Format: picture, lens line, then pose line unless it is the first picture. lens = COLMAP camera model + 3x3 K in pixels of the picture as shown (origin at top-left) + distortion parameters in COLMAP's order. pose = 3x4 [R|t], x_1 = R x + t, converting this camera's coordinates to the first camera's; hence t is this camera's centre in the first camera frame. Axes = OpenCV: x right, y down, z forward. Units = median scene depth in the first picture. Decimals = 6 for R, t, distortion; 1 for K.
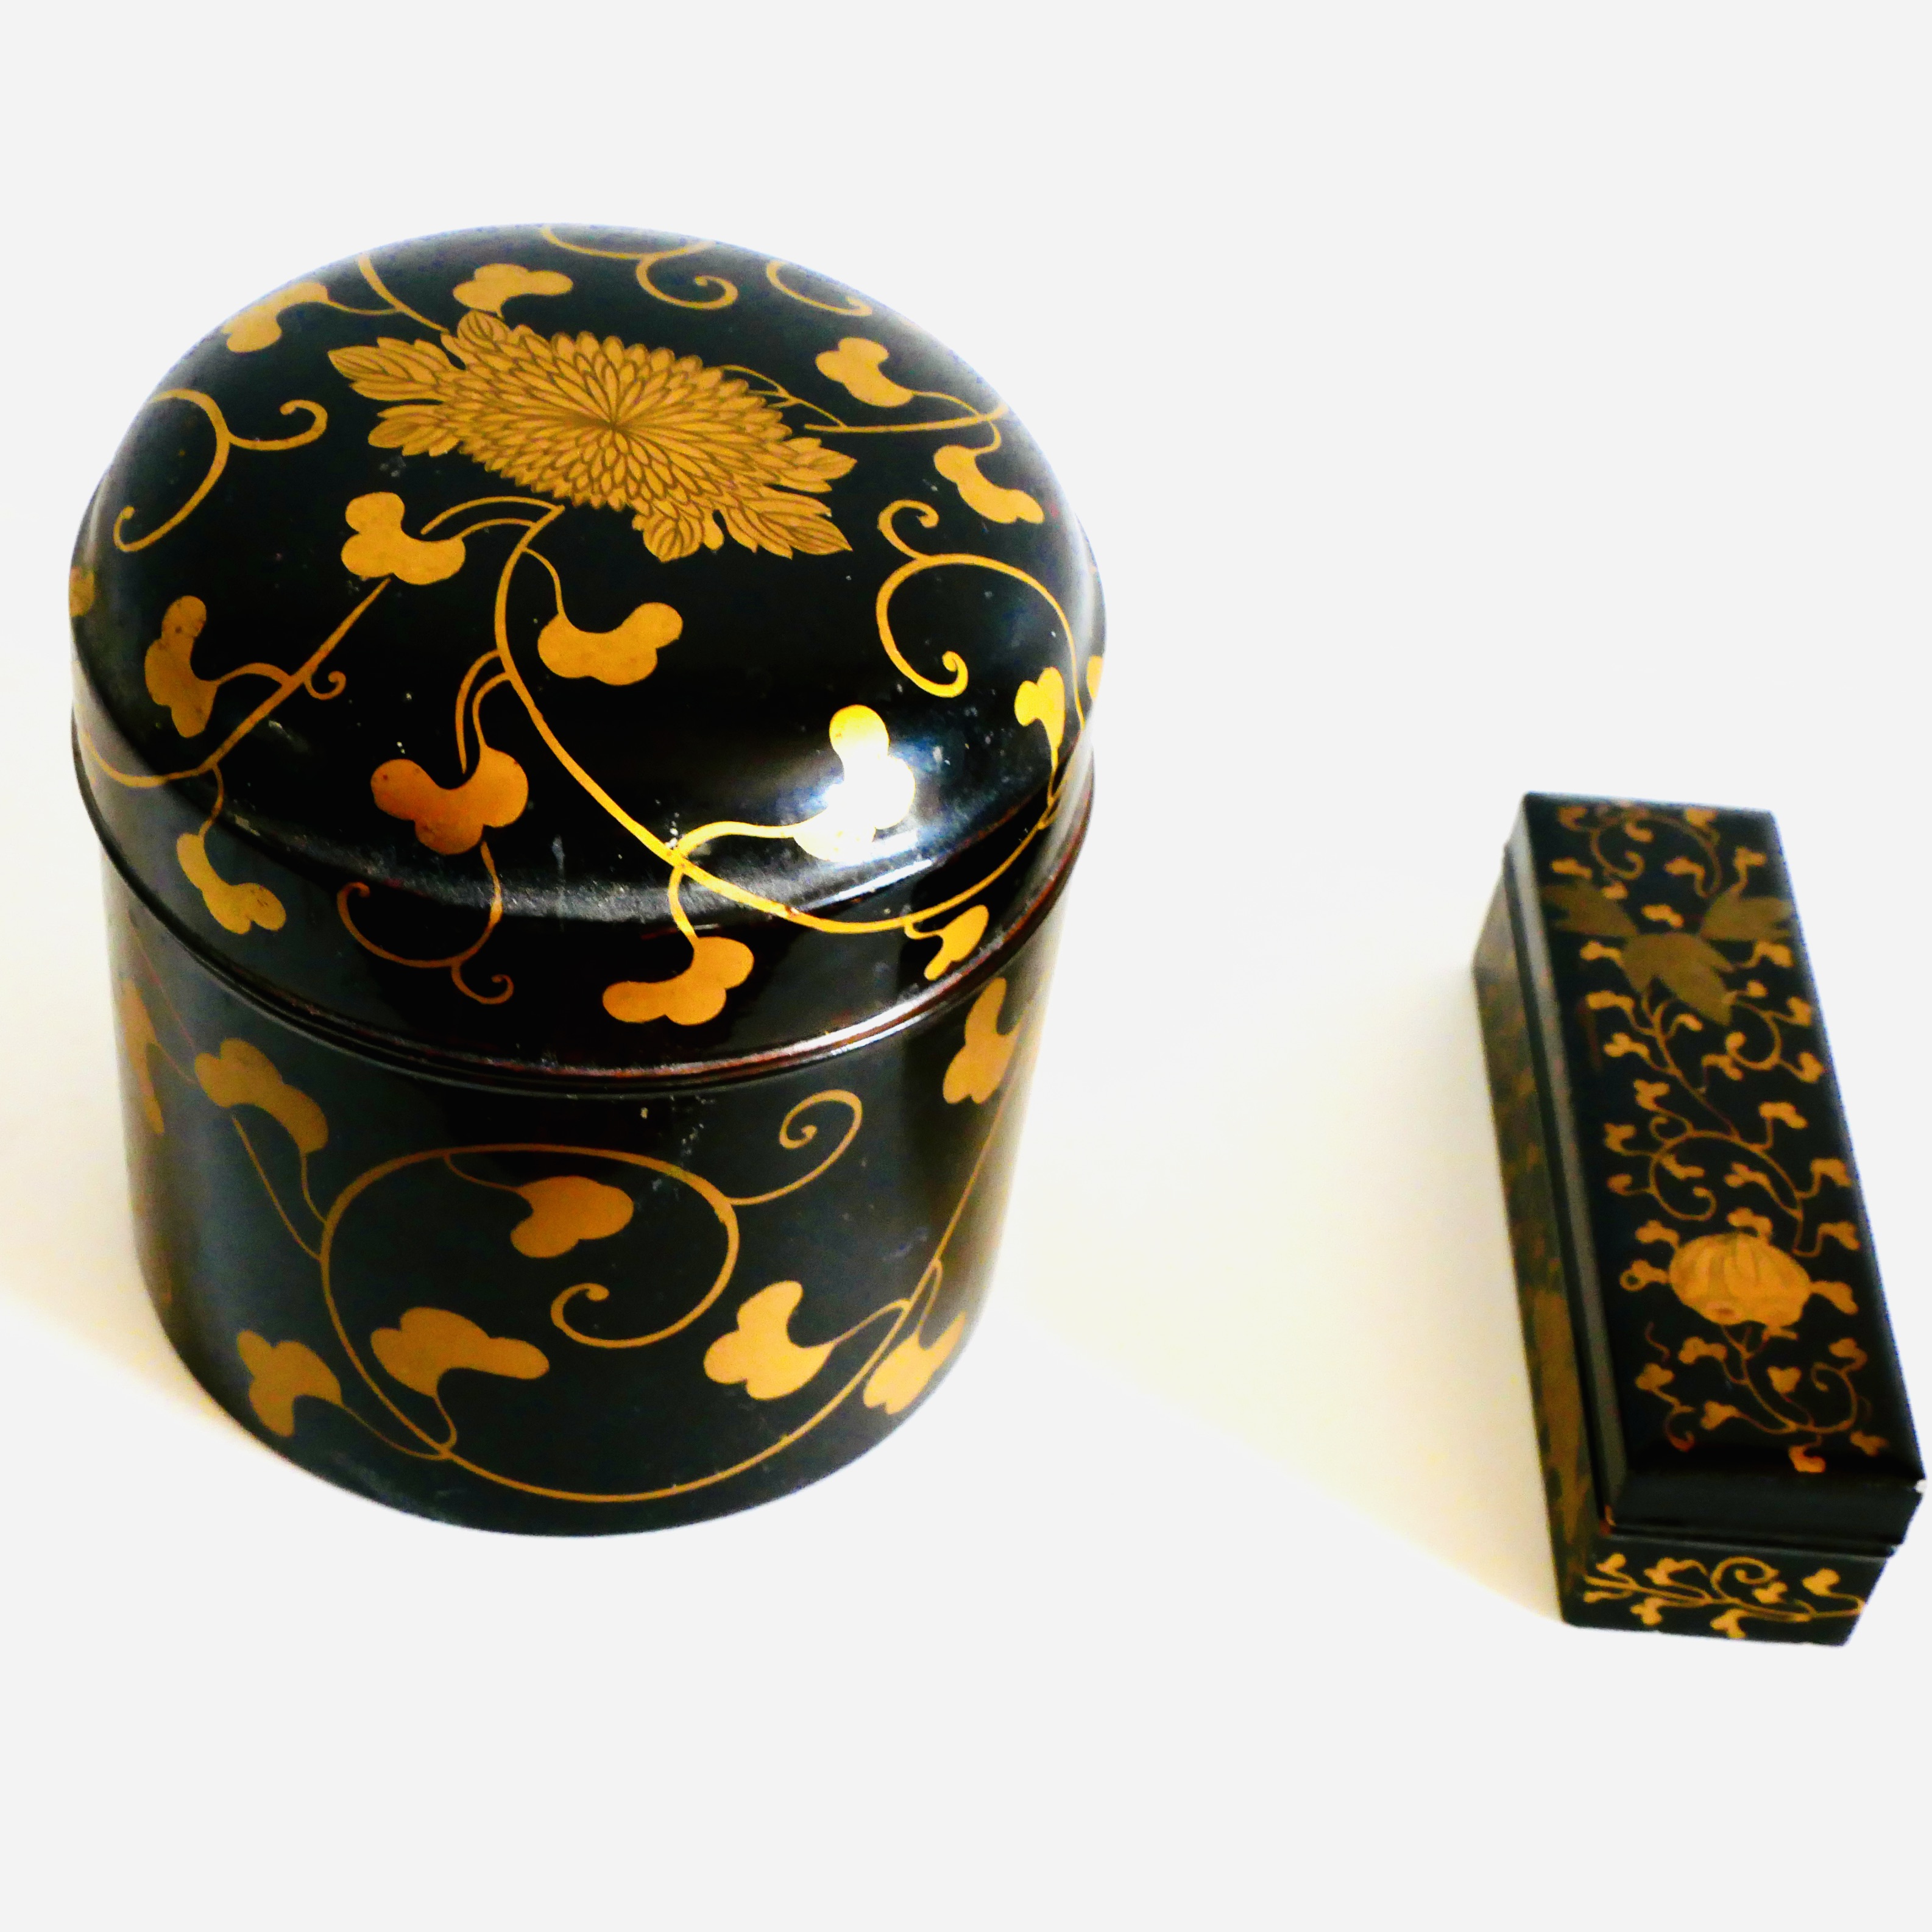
lens RADIAL K [[3597.3, 0, 887.7], [0, 3597.3, 1034.3], [0, 0, 1]] dist [0.020206, -0.009149]
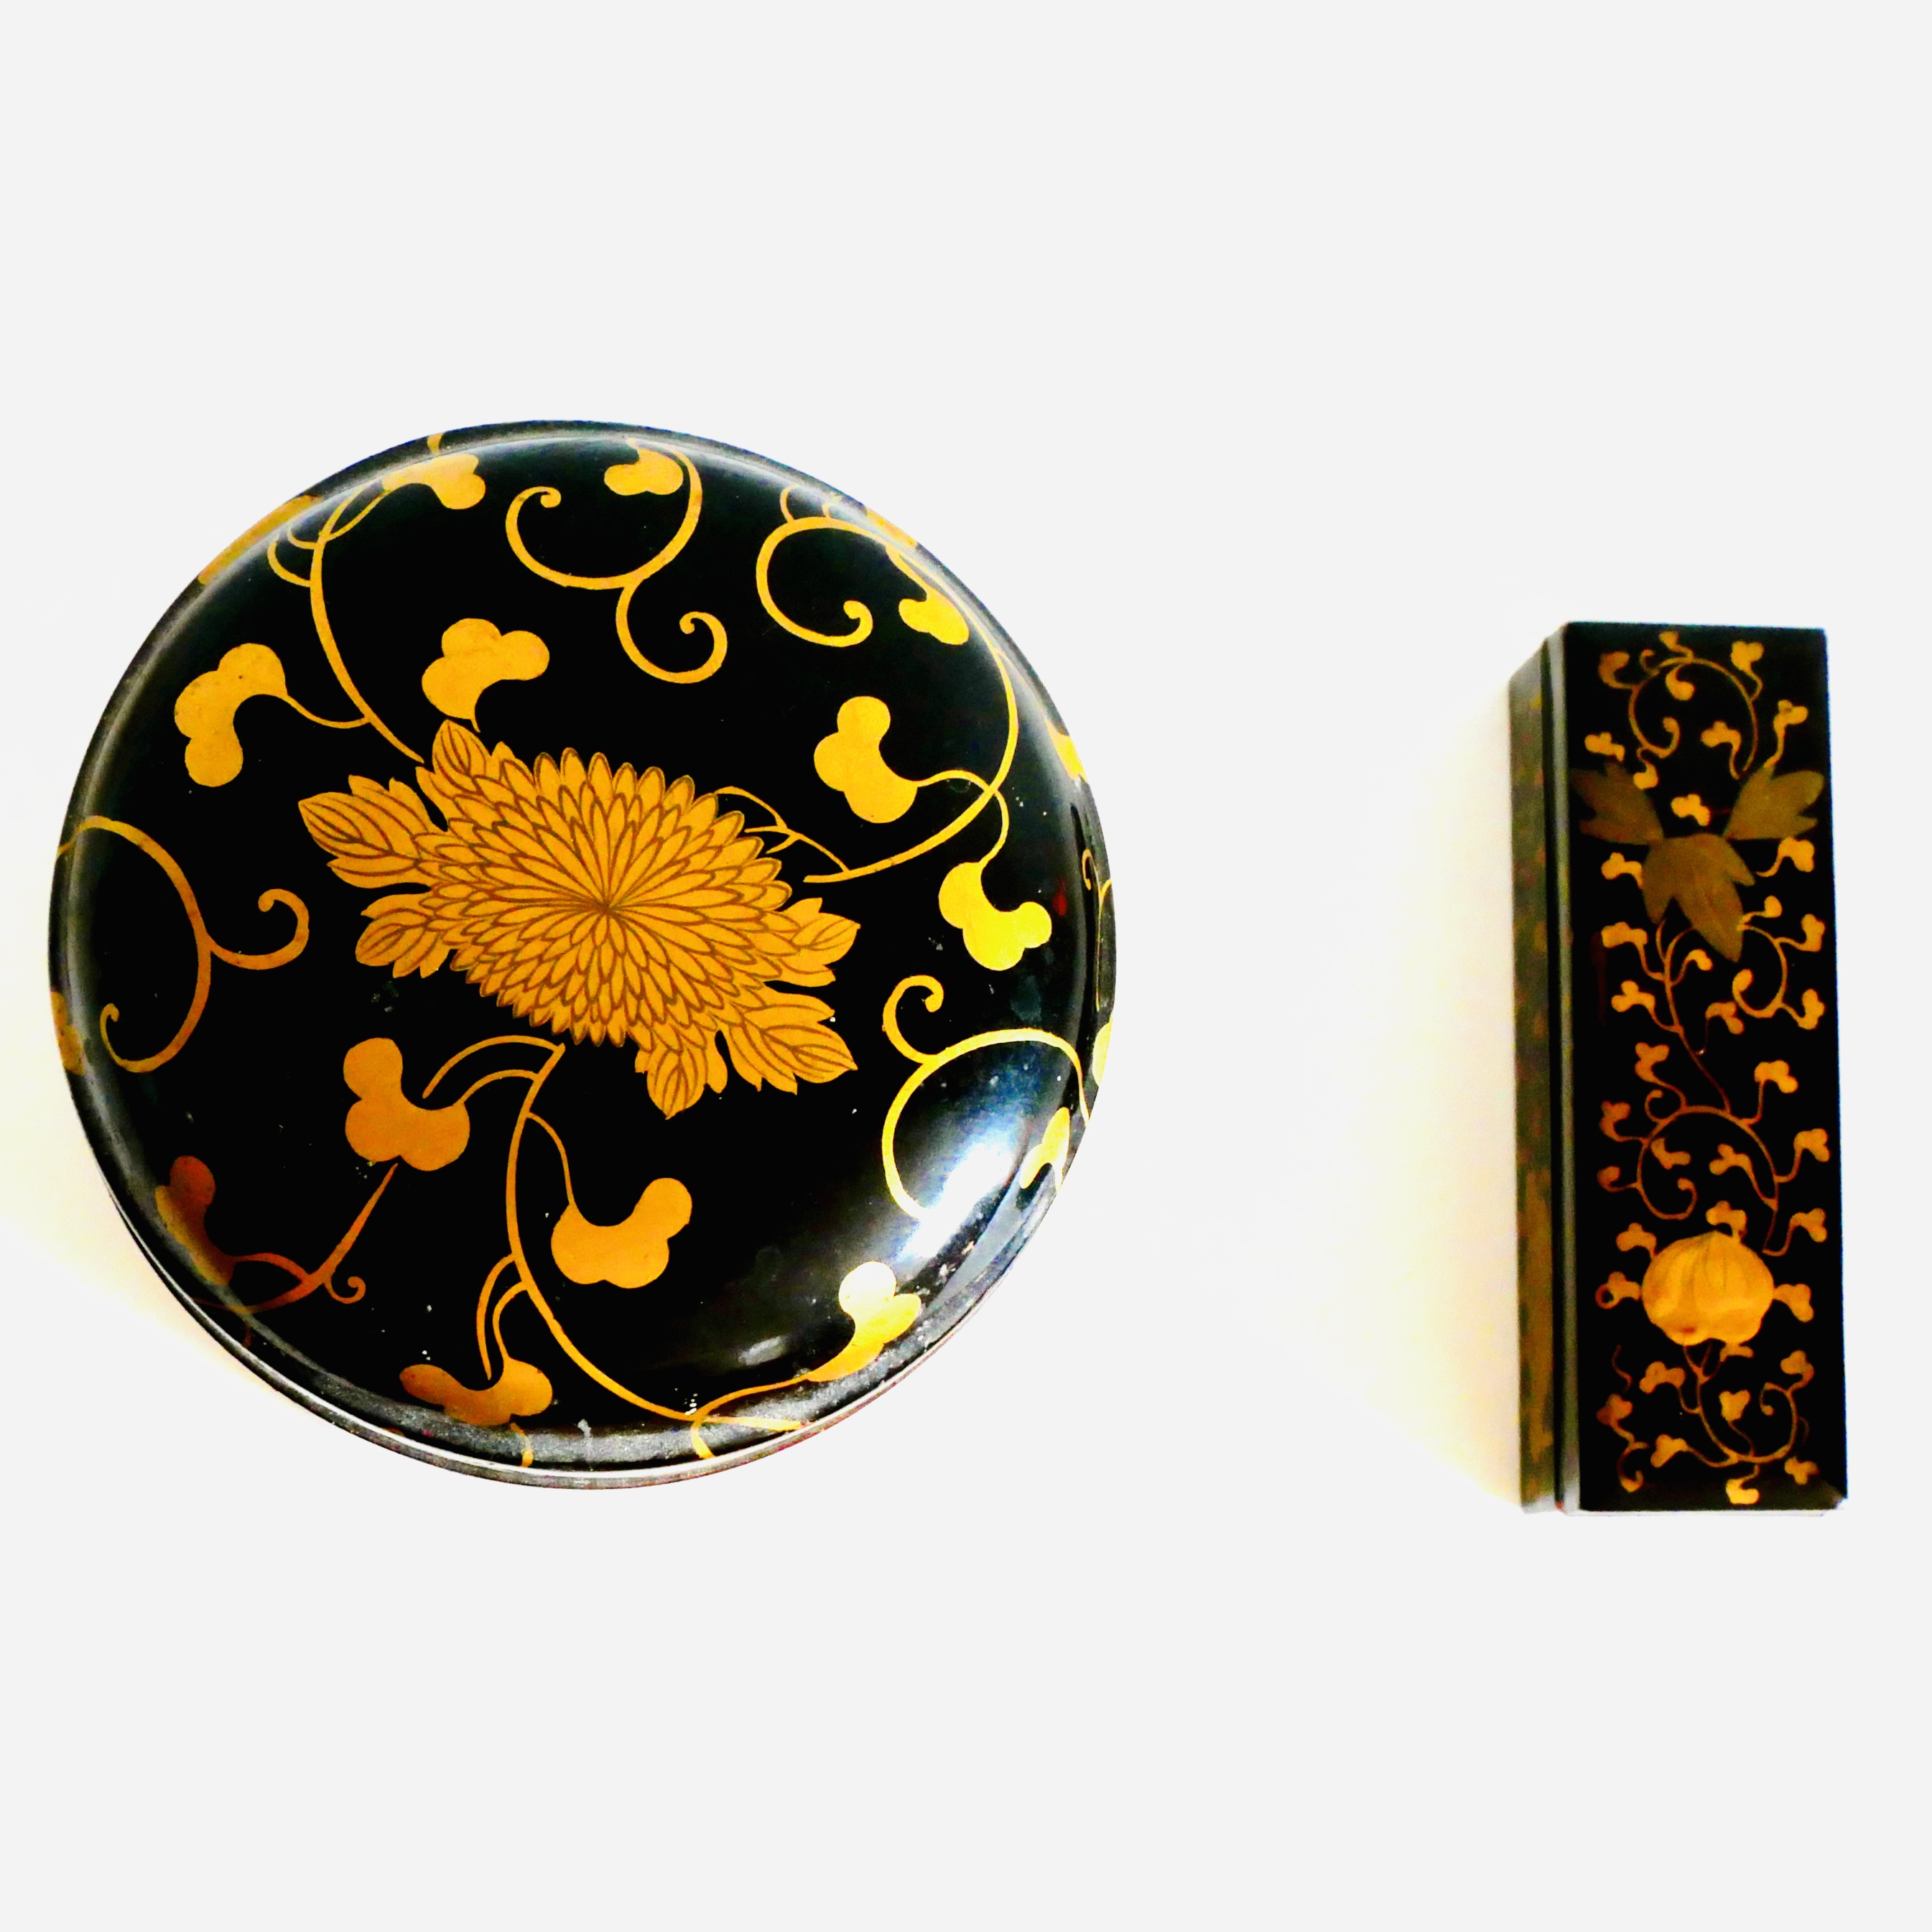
lens RADIAL K [[4064.7, 0, 1145.4], [0, 4064.7, 1110.0], [0, 0, 1]] dist [0.033289, 0.207998]
pose [[0.998794, -0.011374, 0.047770, 0.015458], [-0.018792, 0.810221, 0.585823, -0.761909], [-0.045368, -0.586014, 0.809030, 0.074355]]
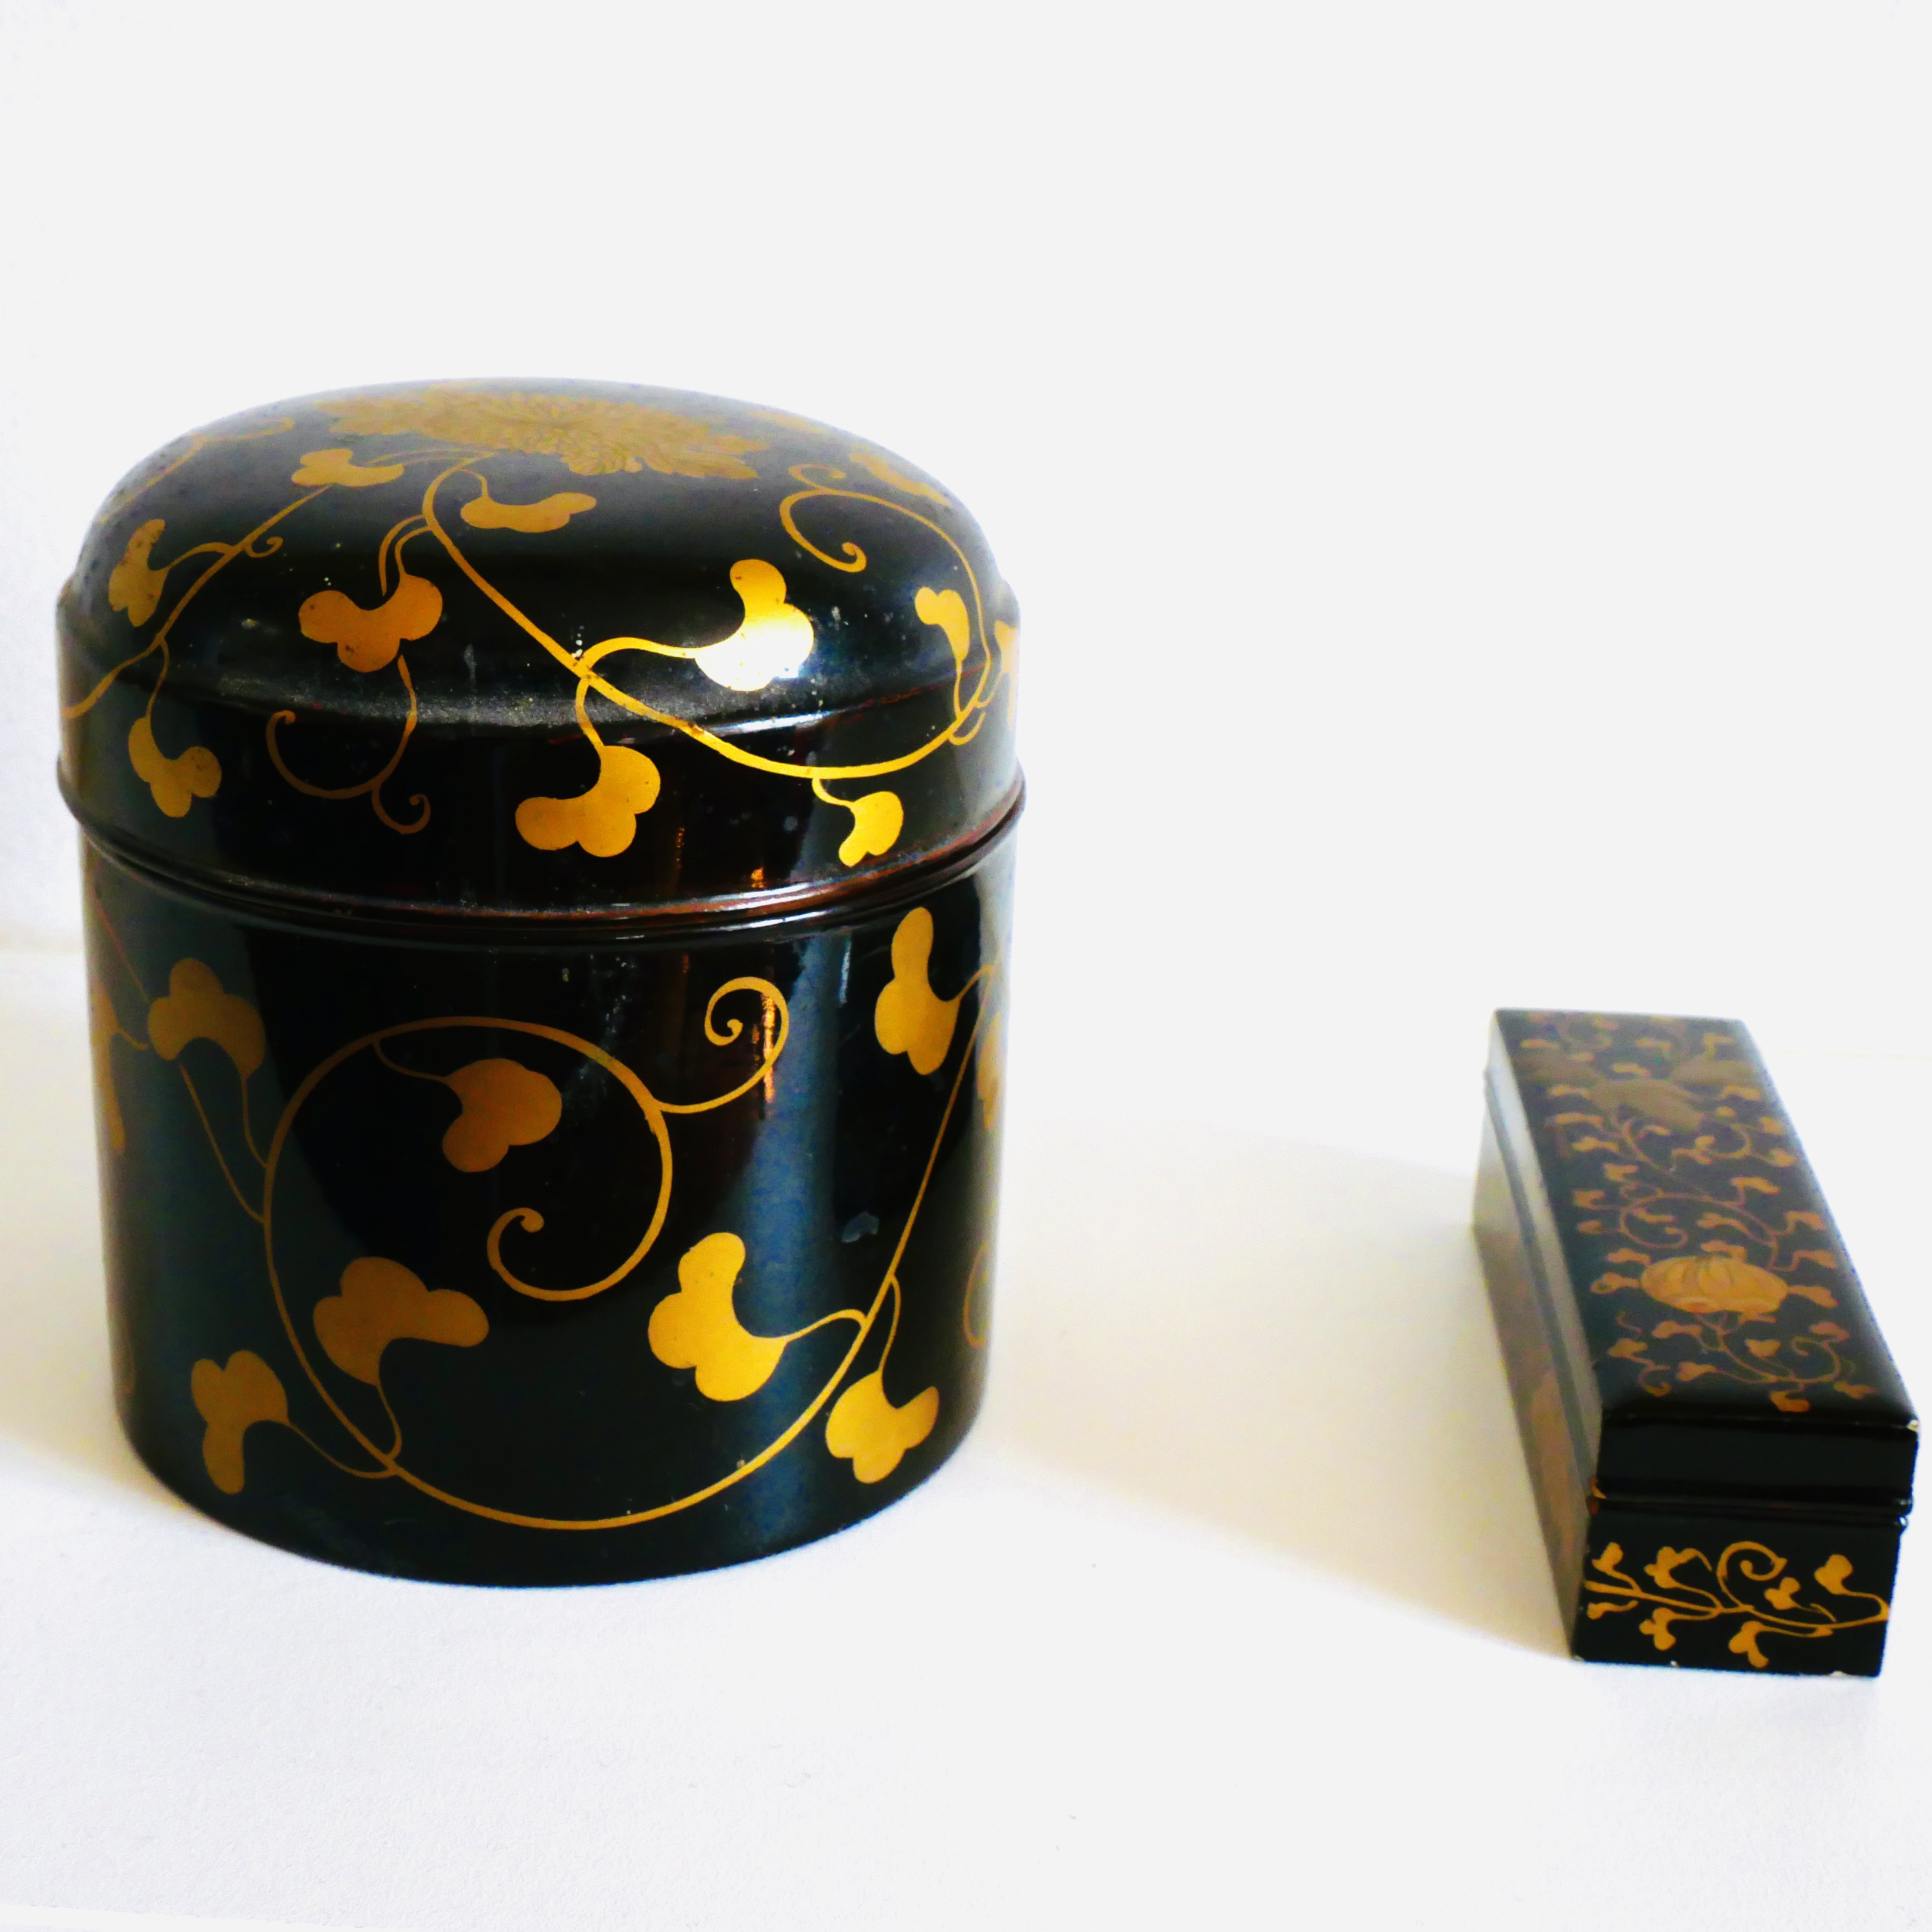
lens RADIAL K [[3489.7, 0, 966.0], [0, 3489.7, 966.0], [0, 0, 1]] dist [0.030960, -0.042275]
pose [[0.998190, -0.046358, -0.038310, 0.082812], [0.026714, 0.912516, -0.408169, 0.419736], [0.053881, 0.406406, 0.912102, 0.095009]]
